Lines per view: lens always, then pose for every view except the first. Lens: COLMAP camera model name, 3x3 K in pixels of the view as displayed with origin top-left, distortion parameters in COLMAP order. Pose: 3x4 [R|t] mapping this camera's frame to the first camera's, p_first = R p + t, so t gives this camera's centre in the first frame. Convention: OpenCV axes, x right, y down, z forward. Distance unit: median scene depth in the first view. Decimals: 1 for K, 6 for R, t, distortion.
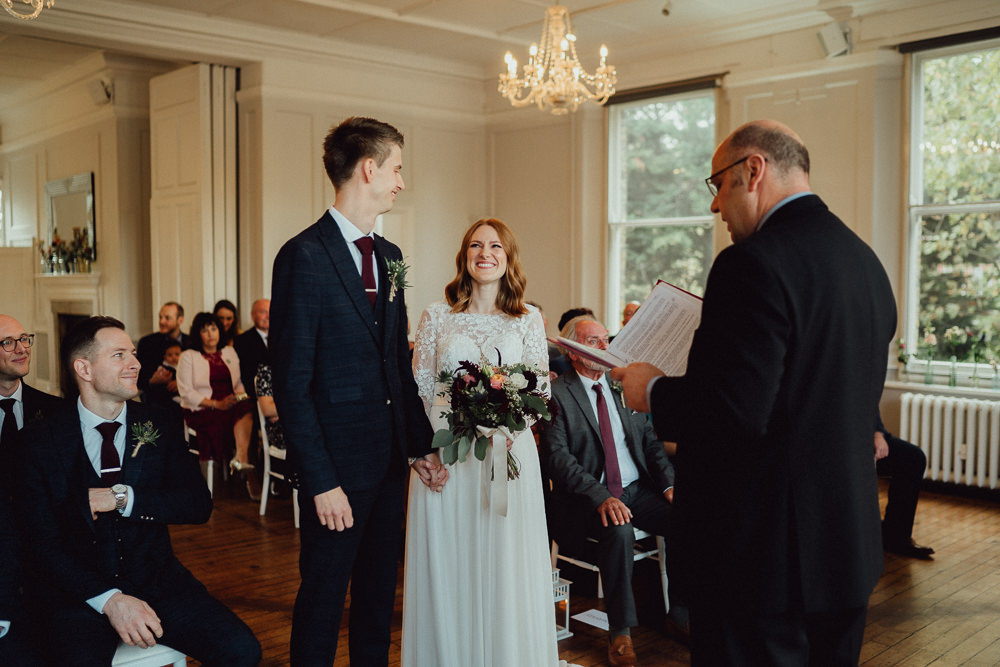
lens RADIAL K [[957.6, 0, 500.0], [0, 957.6, 333.5], [0, 0, 1]] dist [-0.100817, 0.152639]
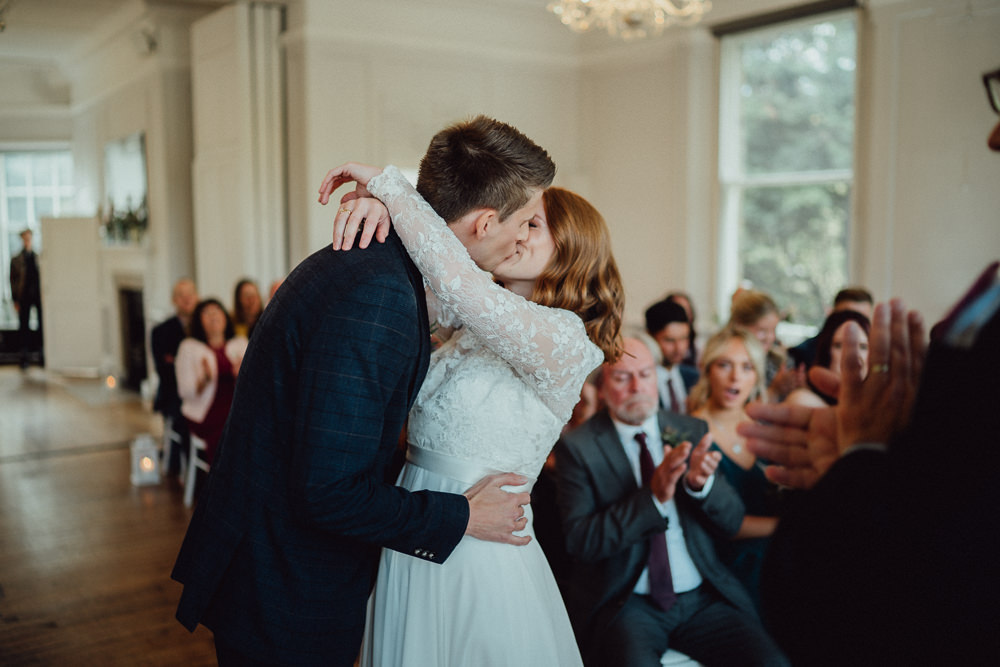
lens RADIAL K [[957.6, 0, 500.0], [0, 957.6, 333.5], [0, 0, 1]] dist [-0.100817, 0.152639]
pose [[0.989481, 0.006674, -0.144509, 0.042845], [-0.000314, 0.999032, 0.043990, -0.018725], [0.144663, -0.043482, 0.988525, 0.145705]]
